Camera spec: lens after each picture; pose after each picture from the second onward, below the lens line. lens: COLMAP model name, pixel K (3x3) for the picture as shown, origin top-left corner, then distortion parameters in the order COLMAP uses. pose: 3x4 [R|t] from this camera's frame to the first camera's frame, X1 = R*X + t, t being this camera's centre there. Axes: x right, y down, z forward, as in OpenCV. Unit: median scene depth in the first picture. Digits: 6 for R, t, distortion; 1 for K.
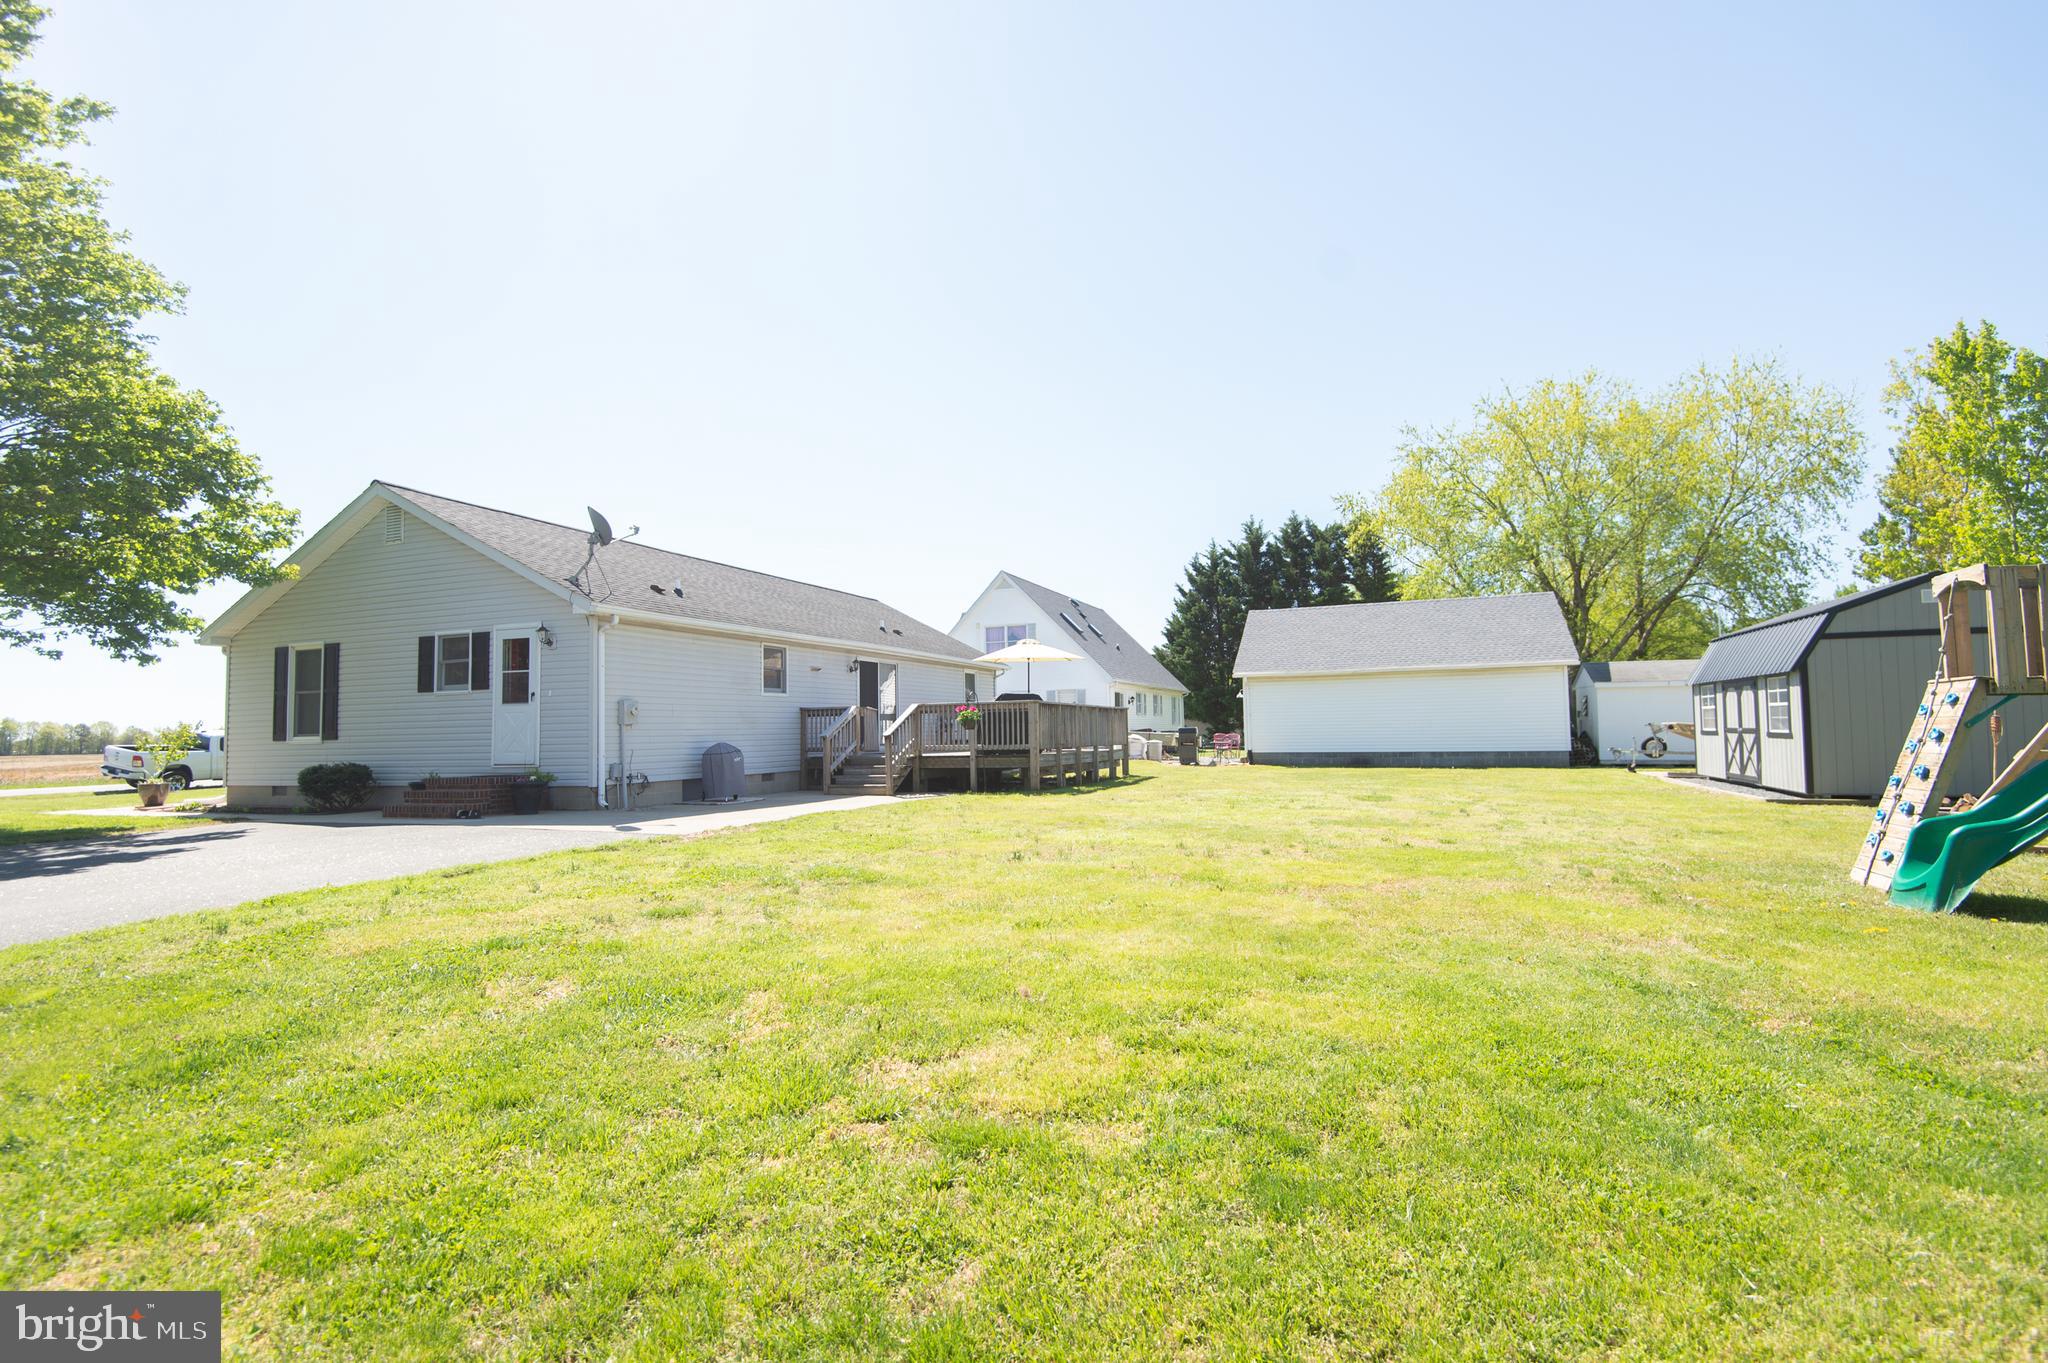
lens RADIAL K [[927.9, 0, 1021.7], [0, 927.9, 681.3], [0, 0, 1]] dist [0.046226, -0.029254]
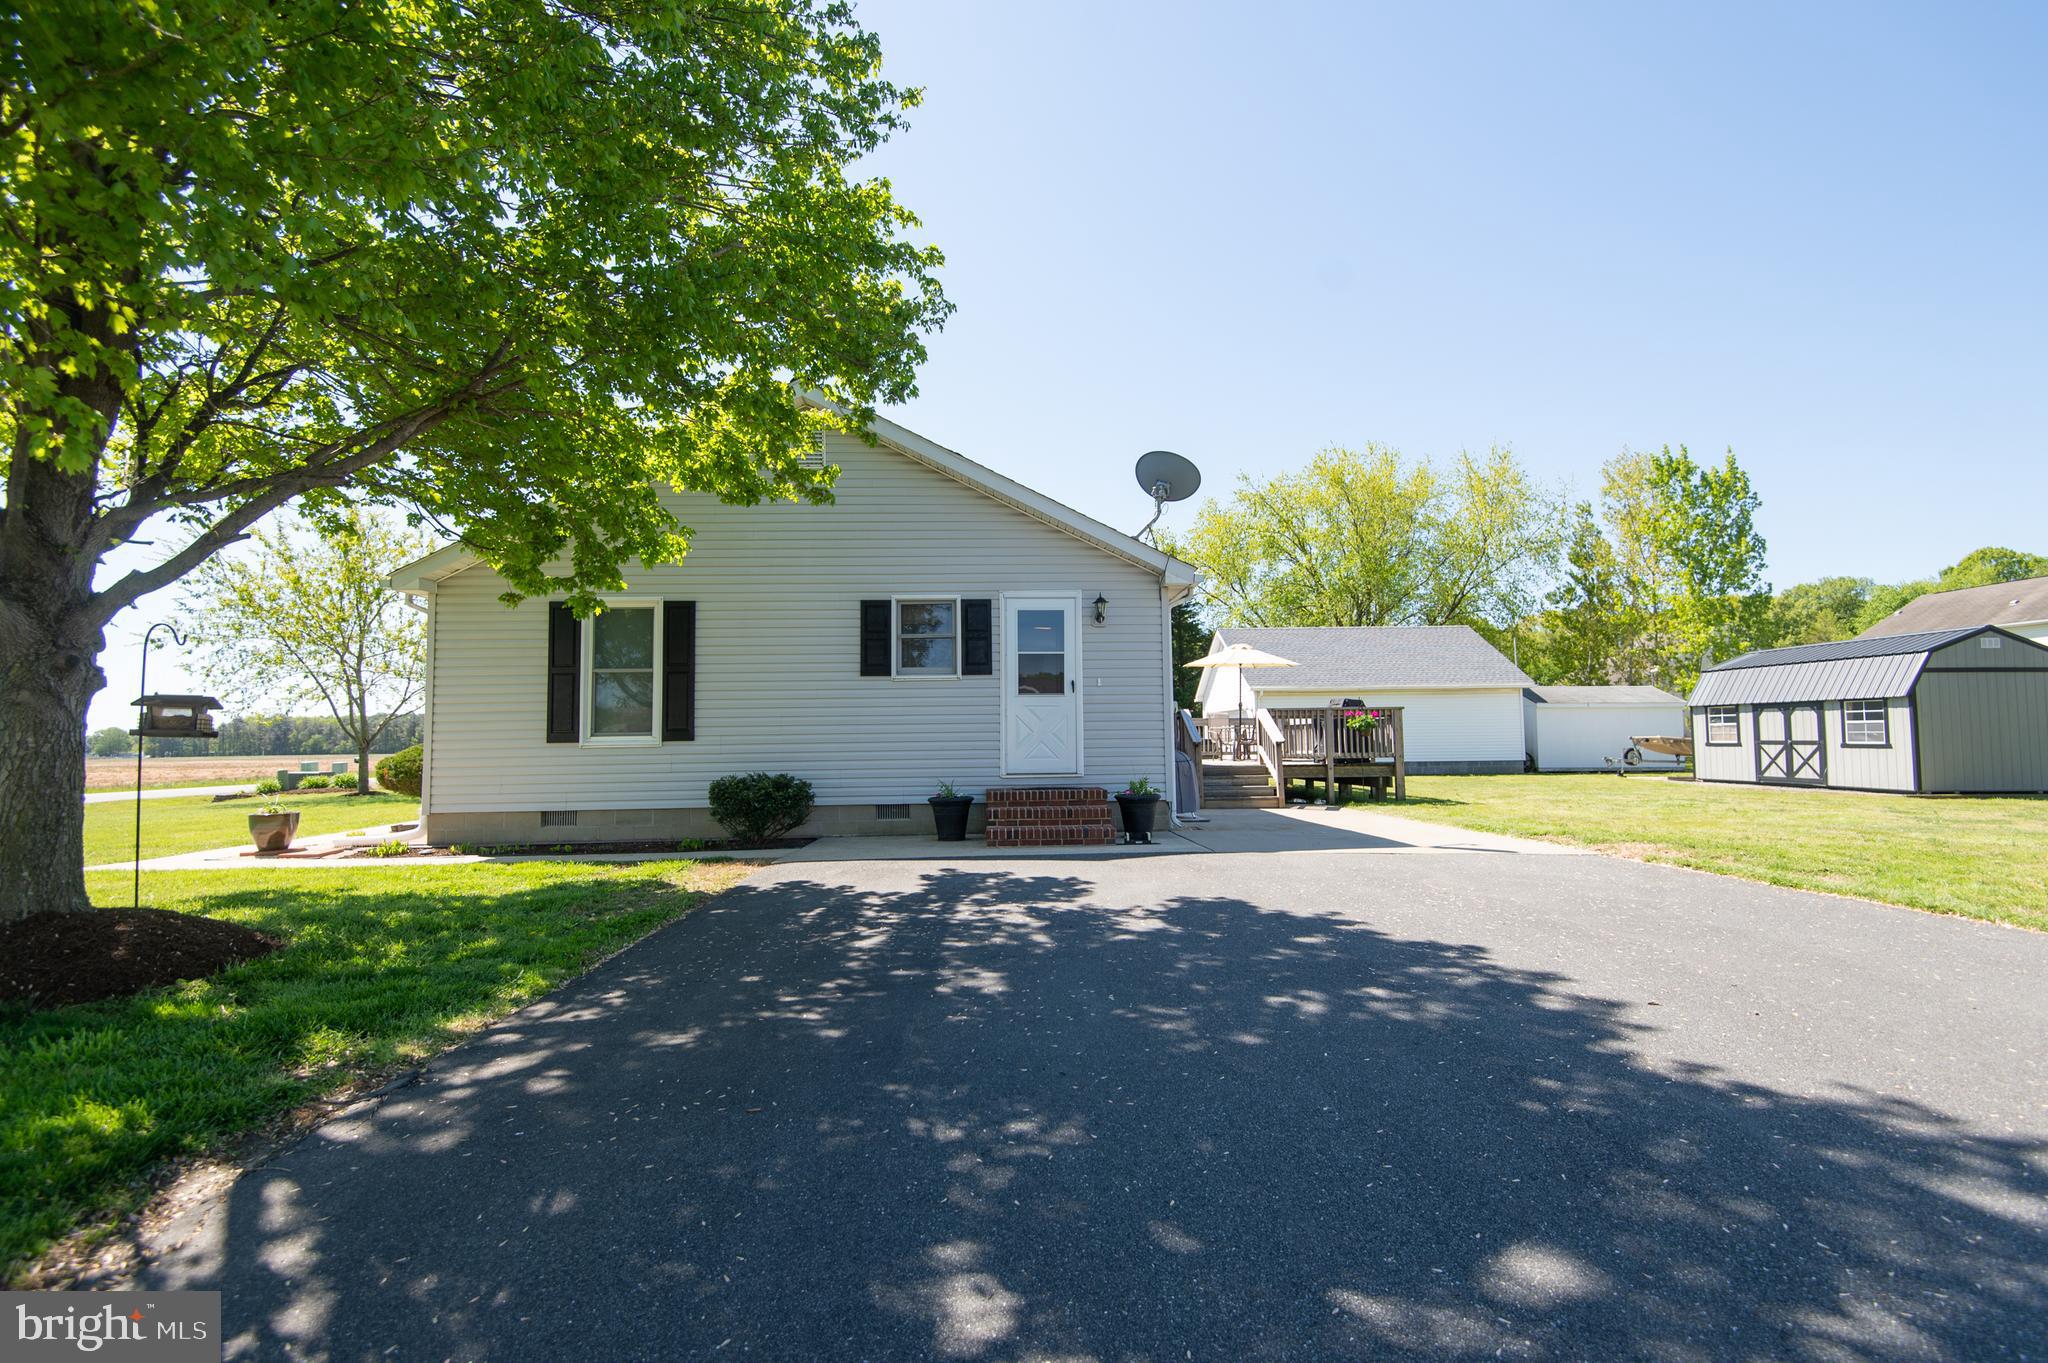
lens RADIAL K [[935.1, 0, 1028.1], [0, 935.1, 678.4], [0, 0, 1]] dist [0.040442, -0.023916]
pose [[0.914898, 0.033516, 0.402291, -0.818595], [-0.026205, 0.999376, -0.023665, 0.027871], [-0.402833, 0.011109, 0.915206, 0.286888]]
